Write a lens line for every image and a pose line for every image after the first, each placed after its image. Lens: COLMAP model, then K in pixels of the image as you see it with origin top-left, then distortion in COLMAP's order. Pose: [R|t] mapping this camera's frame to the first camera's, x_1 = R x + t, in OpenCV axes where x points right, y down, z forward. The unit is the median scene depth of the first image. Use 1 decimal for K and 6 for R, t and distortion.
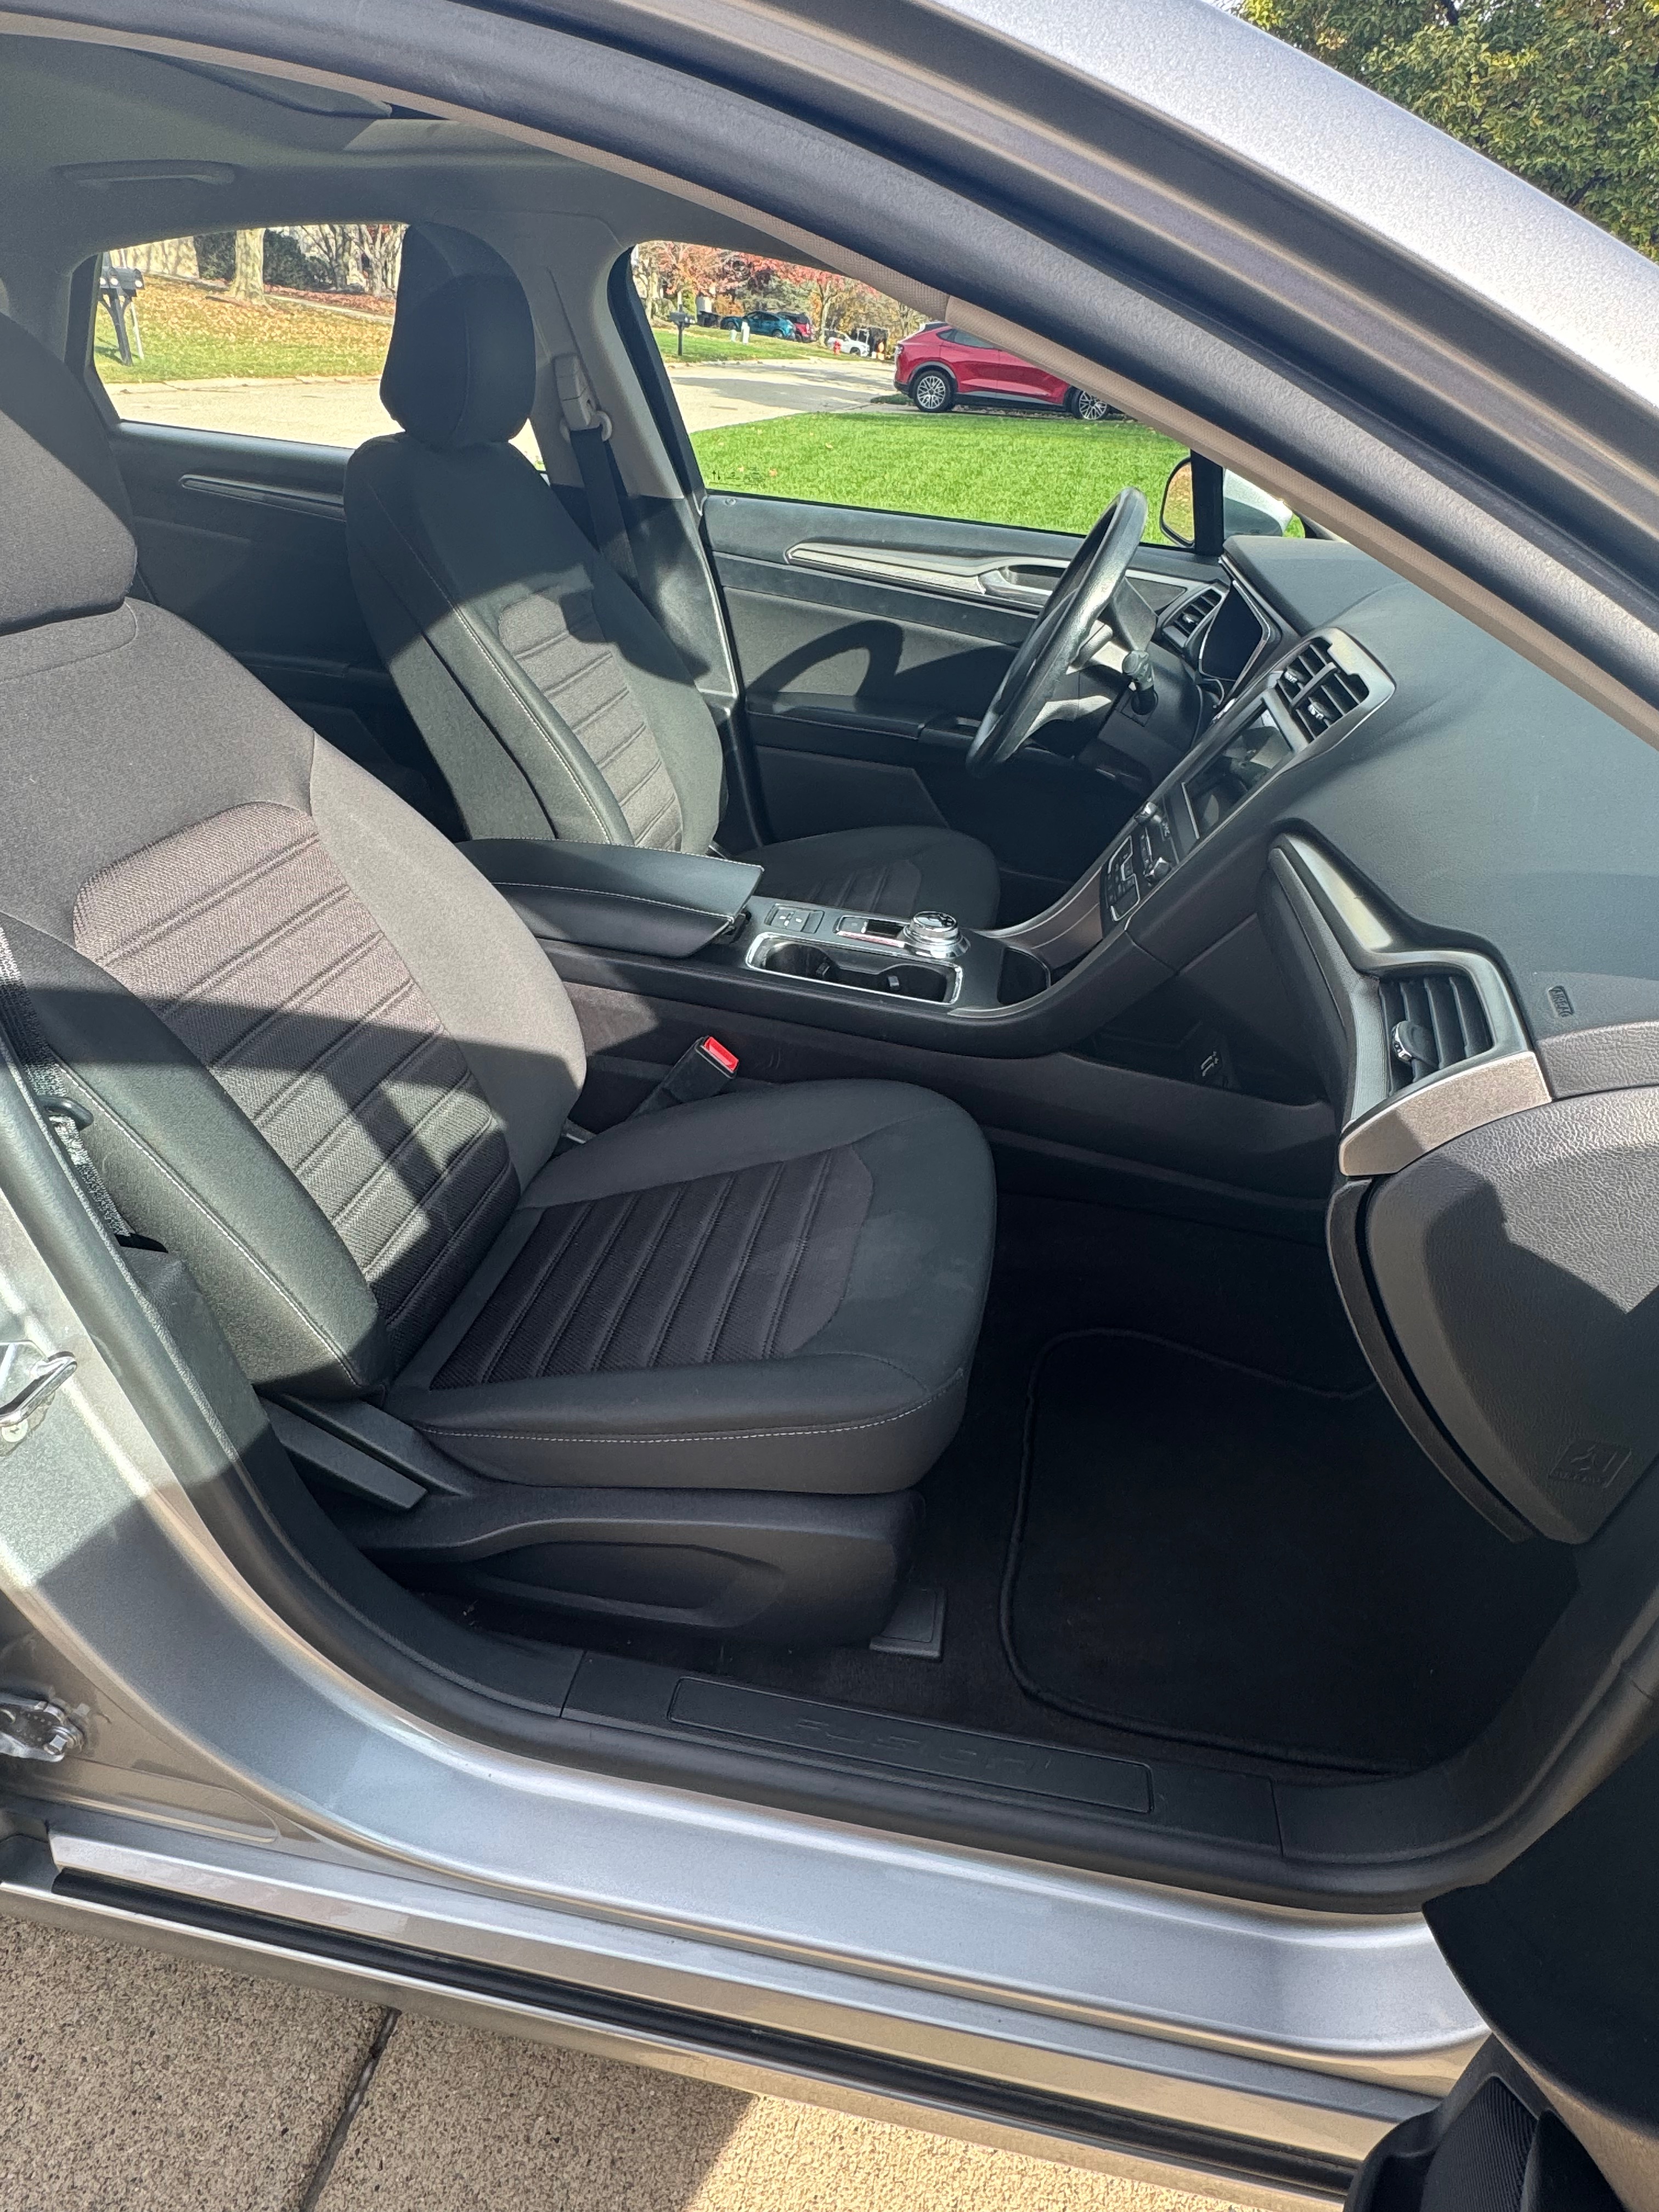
lens RADIAL K [[1248.3, 0, 834.5], [0, 1248.3, 1111.6], [0, 0, 1]] dist [-0.002004, -0.000531]
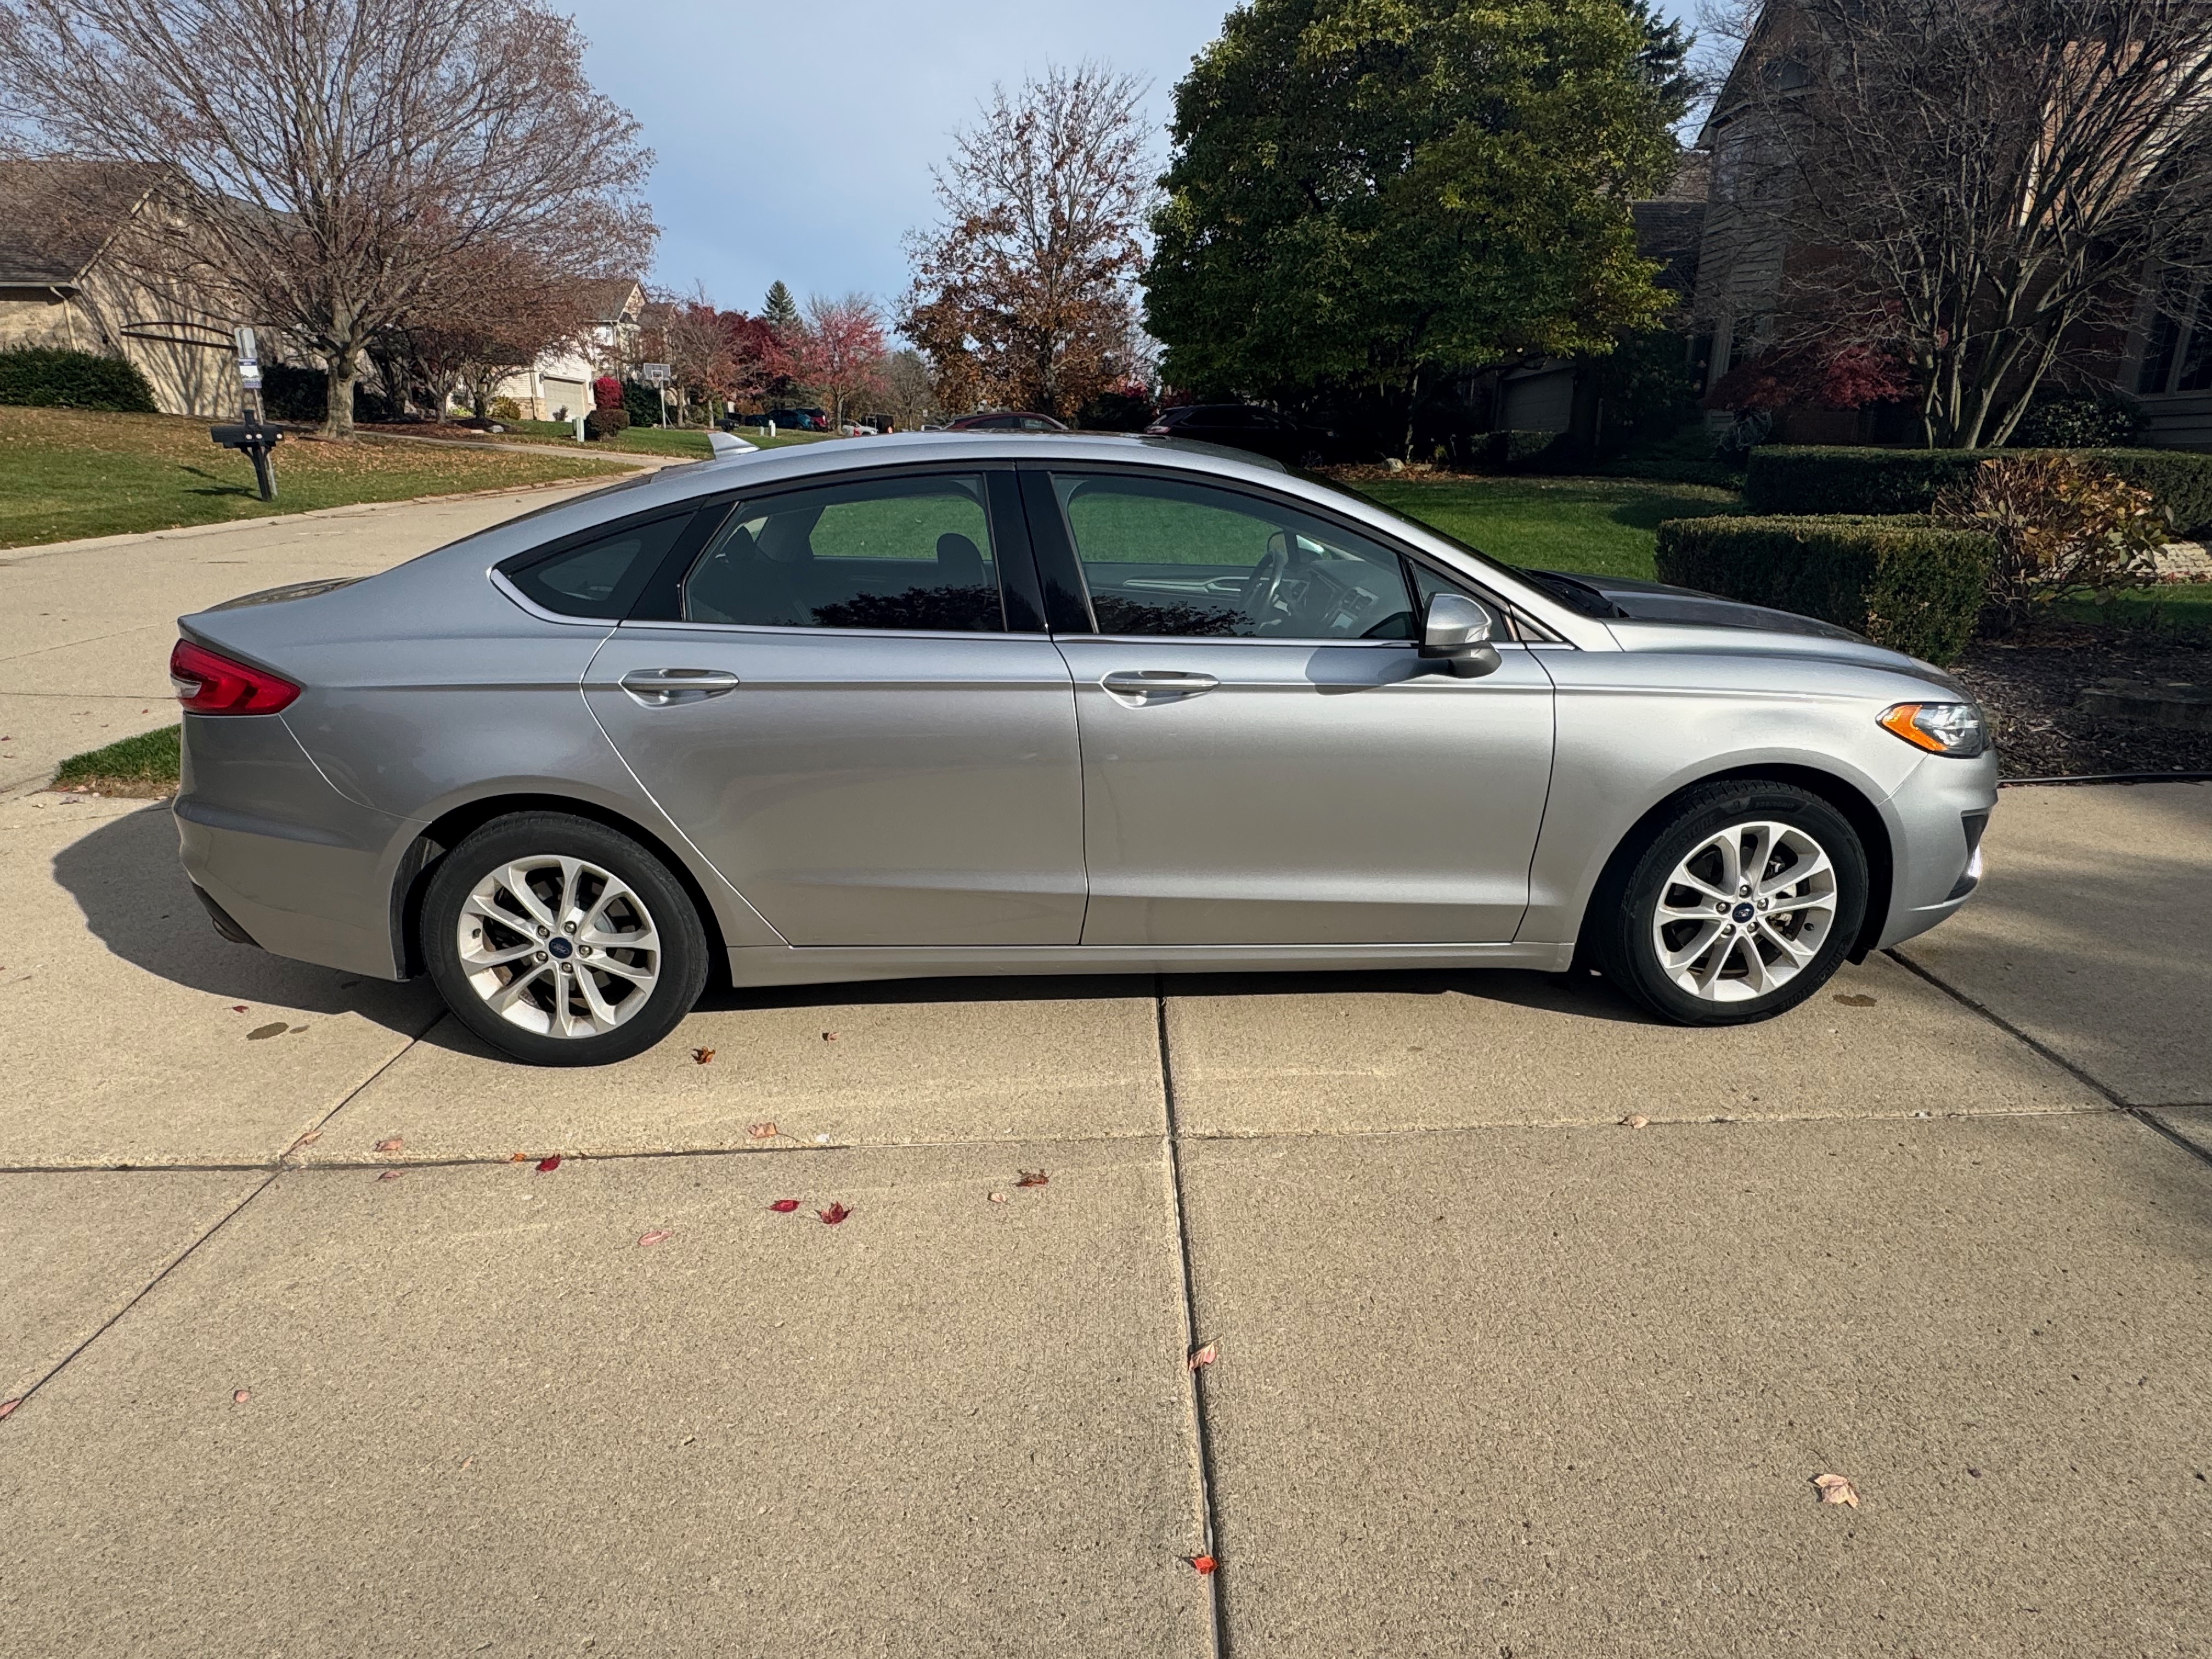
lens RADIAL K [[1248.3, 0, 1102.5], [0, 1248.3, 826.6], [0, 0, 1]] dist [-0.002004, -0.000531]
pose [[0.976987, -0.123316, 0.174041, -0.040822], [0.160337, 0.962701, -0.217940, 0.036924], [-0.140674, 0.240830, 0.960319, -0.084509]]
